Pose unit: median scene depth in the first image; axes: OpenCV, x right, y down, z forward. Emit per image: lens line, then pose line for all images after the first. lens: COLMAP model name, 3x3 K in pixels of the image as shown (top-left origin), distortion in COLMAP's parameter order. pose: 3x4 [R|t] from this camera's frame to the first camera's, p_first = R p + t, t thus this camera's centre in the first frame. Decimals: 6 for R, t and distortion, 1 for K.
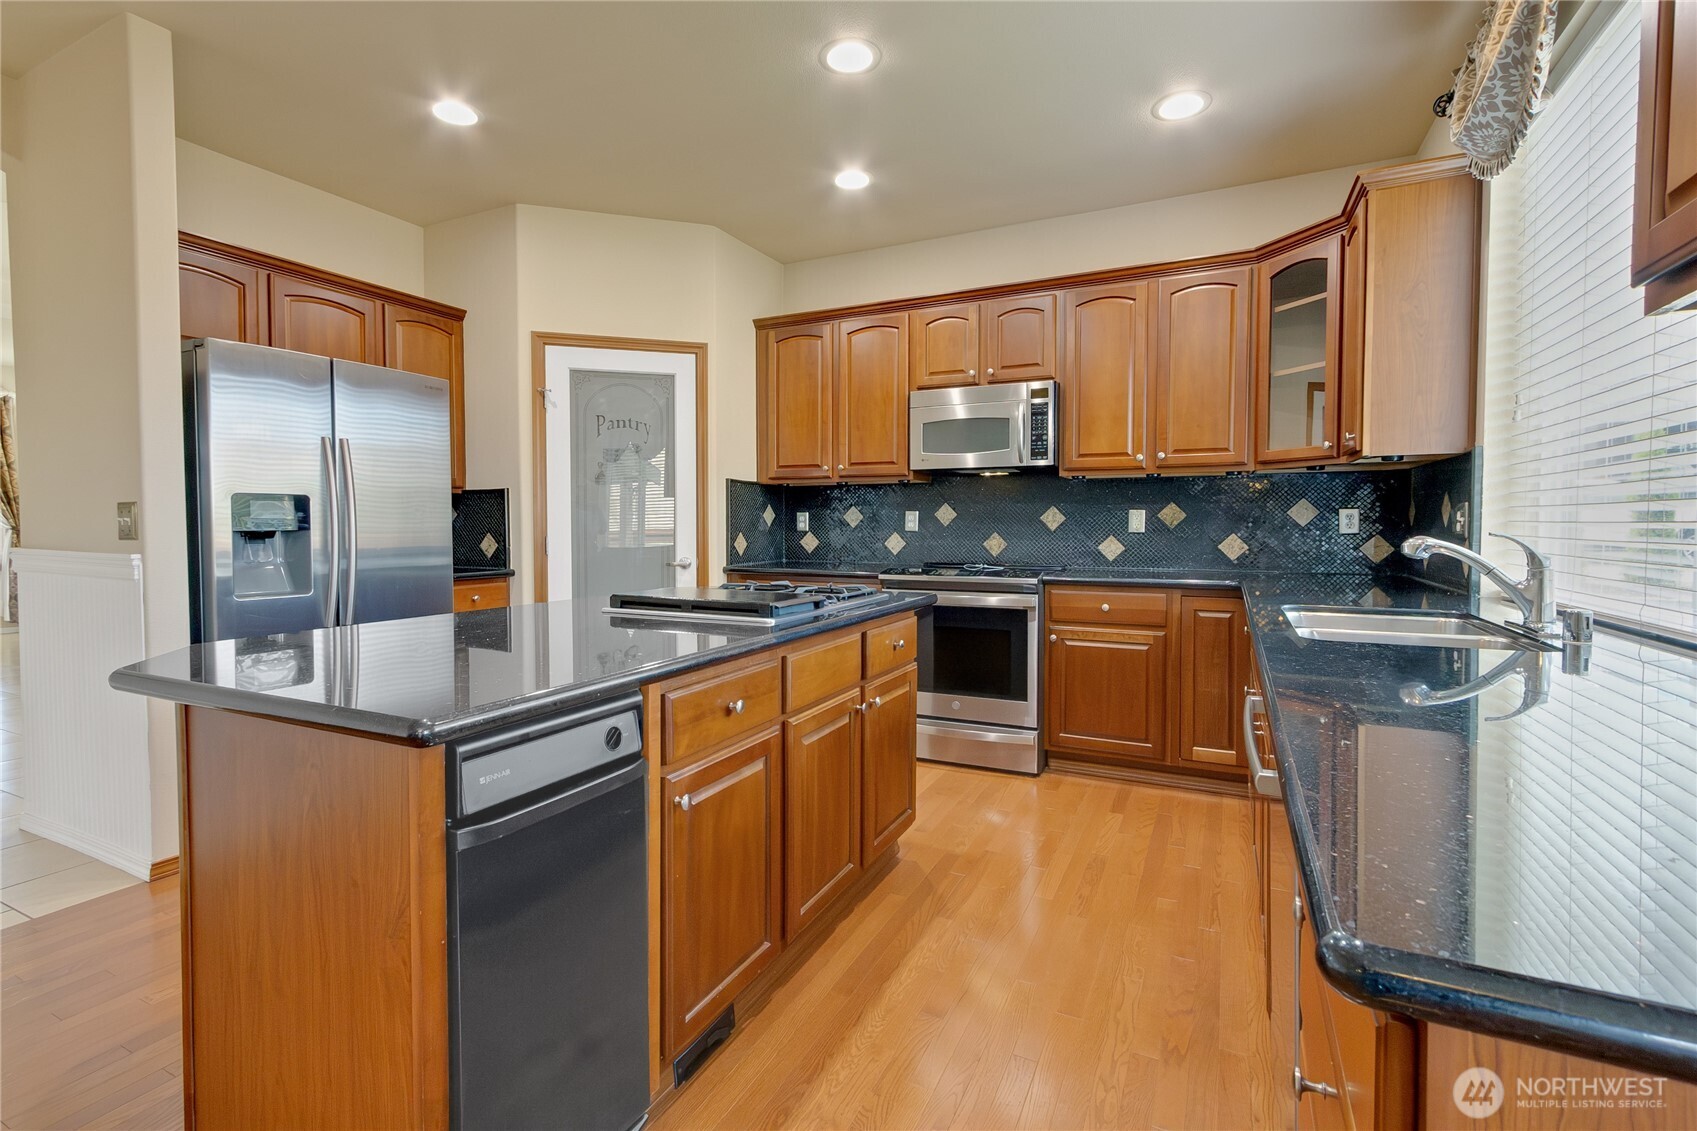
lens RADIAL K [[782.2, 0, 823.8], [0, 782.2, 540.0], [0, 0, 1]] dist [-0.001503, 0.001583]
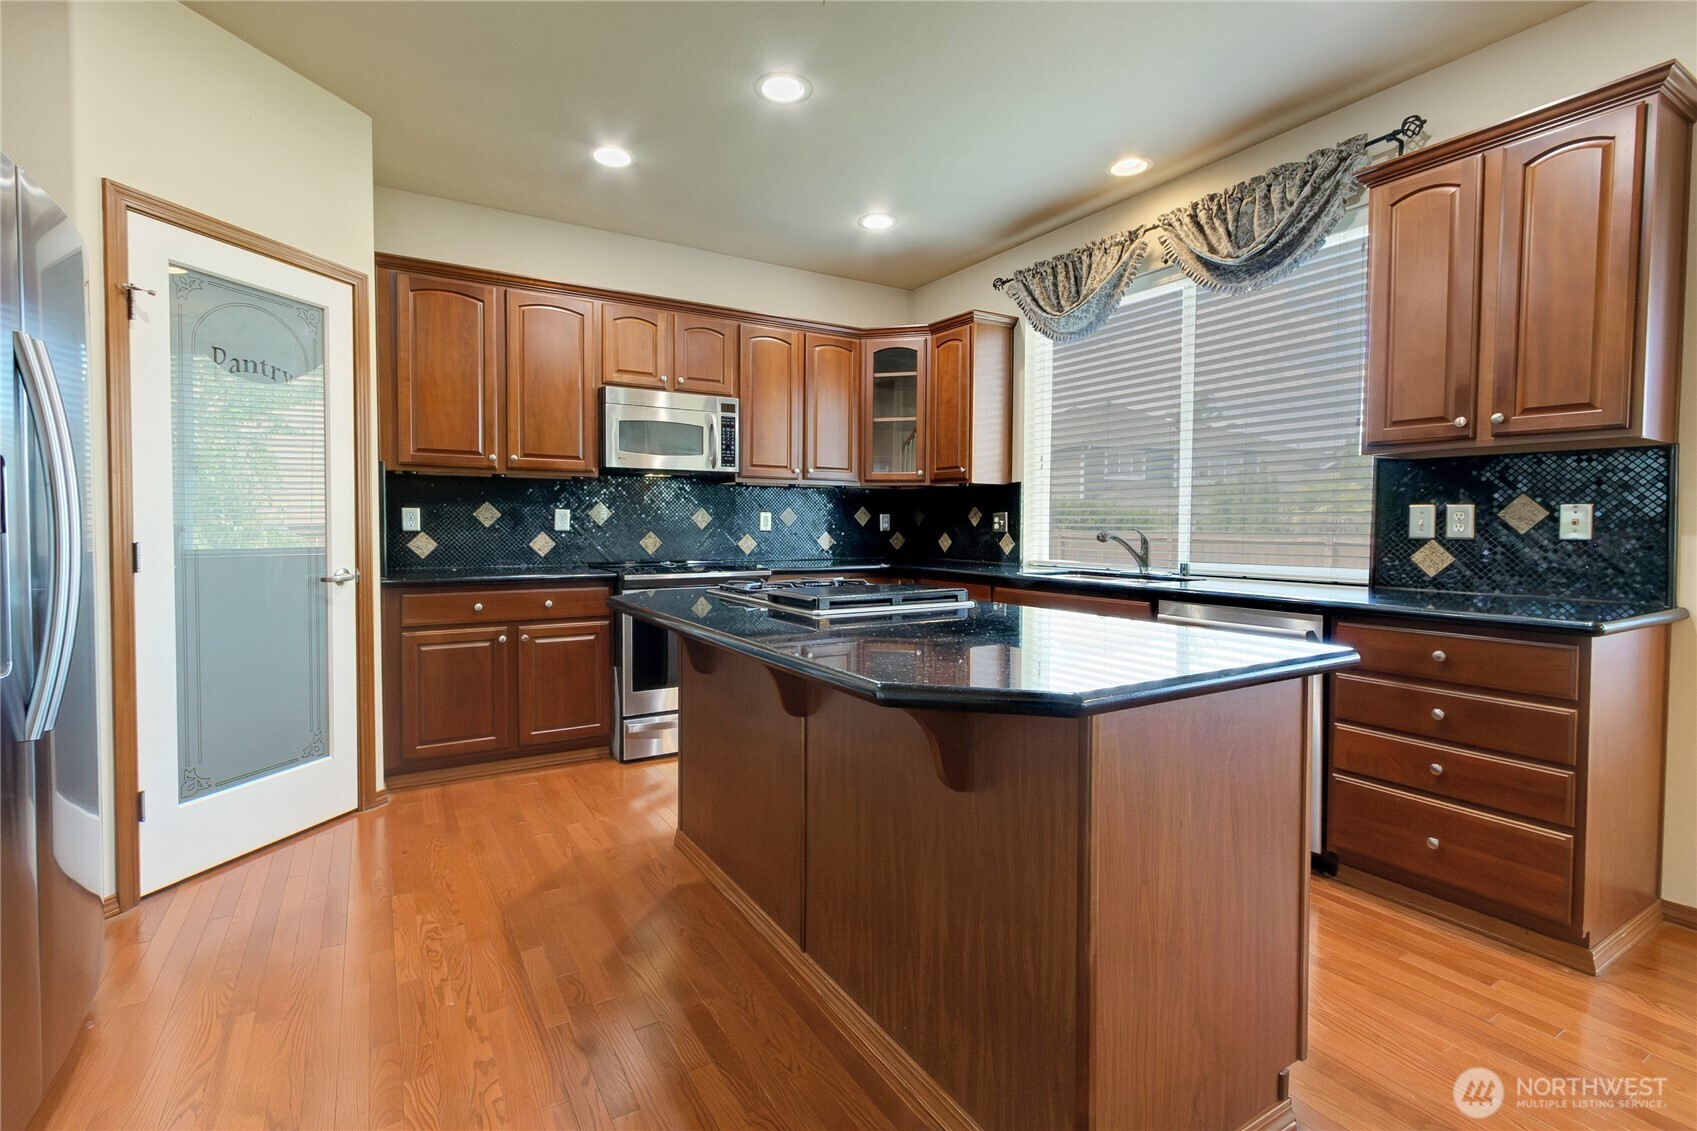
lens RADIAL K [[782.2, 0, 835.1], [0, 782.2, 550.8], [0, 0, 1]] dist [-0.001503, 0.001583]
pose [[0.529928, -0.026669, 0.847623, -0.569806], [0.013776, 0.999644, 0.022840, -0.004652], [-0.847930, -0.000427, 0.530107, 0.252826]]
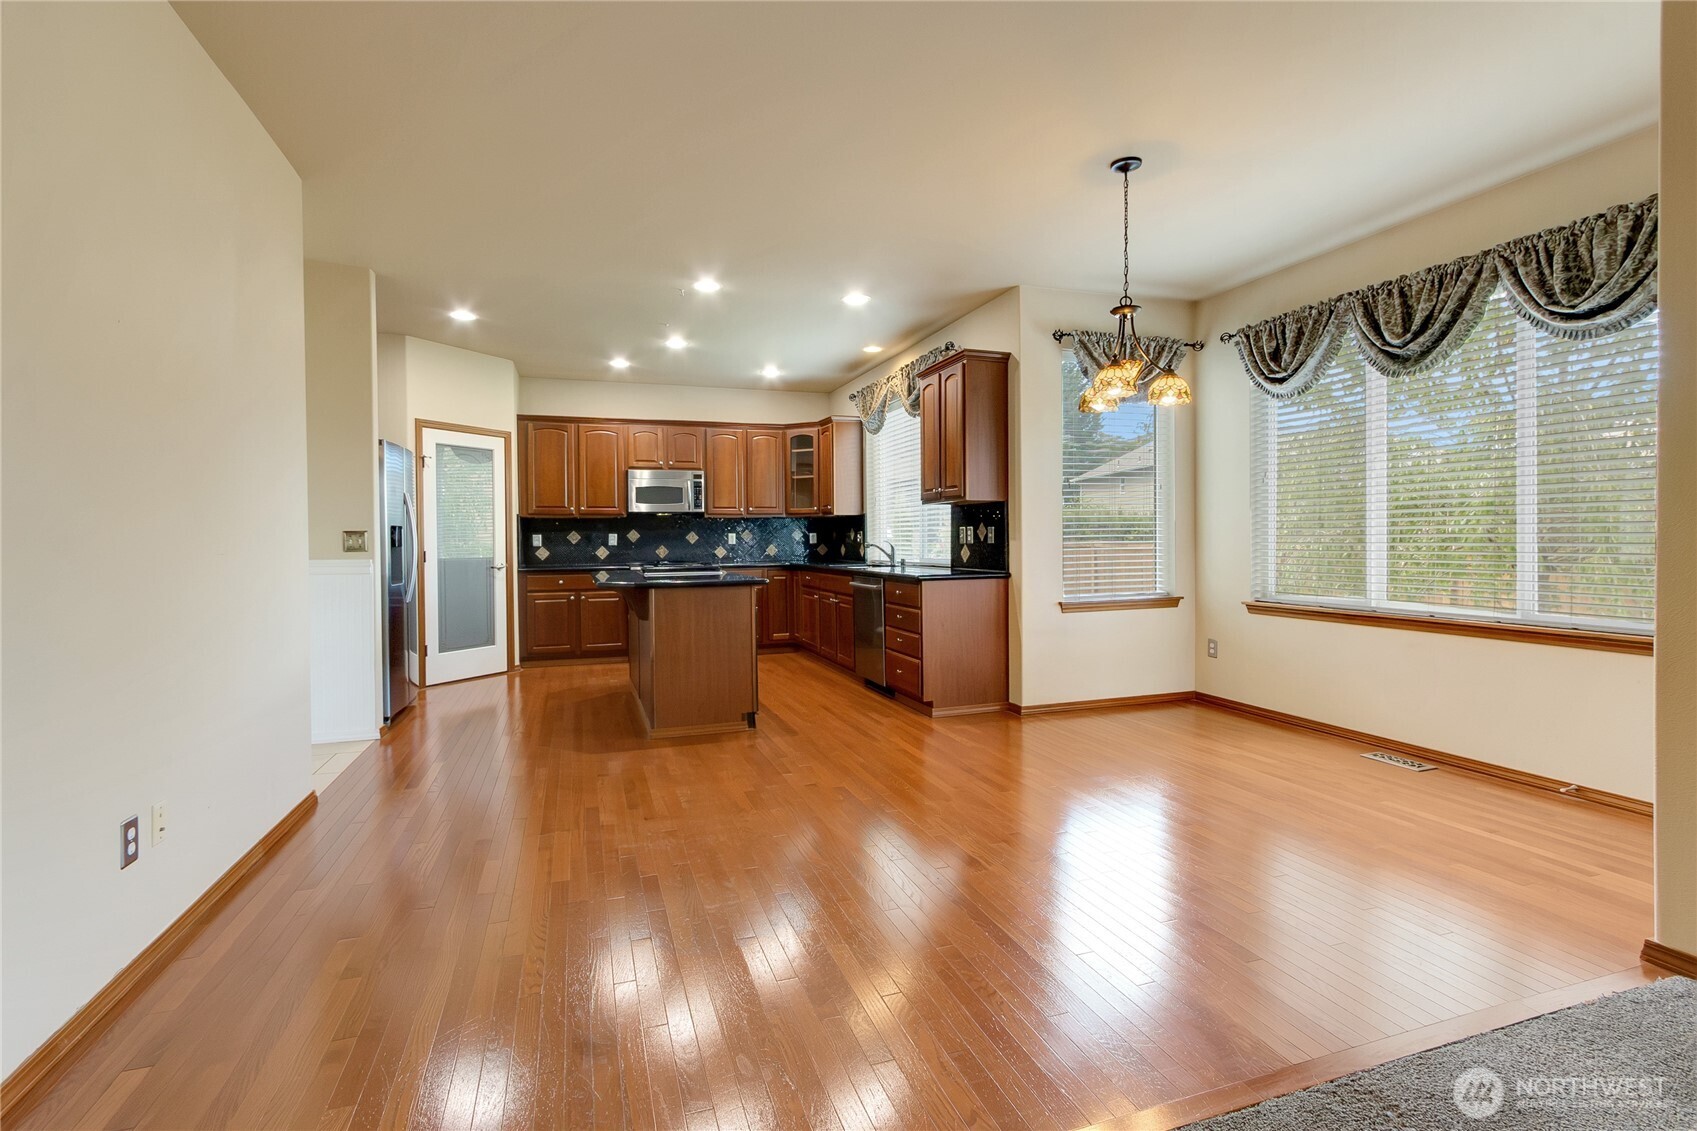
lens RADIAL K [[782.2, 0, 830.2], [0, 782.2, 555.6], [0, 0, 1]] dist [-0.001503, 0.001583]
pose [[0.702898, -0.022126, 0.710946, -0.885922], [0.024784, 0.999671, 0.006608, 0.013343], [-0.710859, 0.012976, 0.703215, -0.646388]]
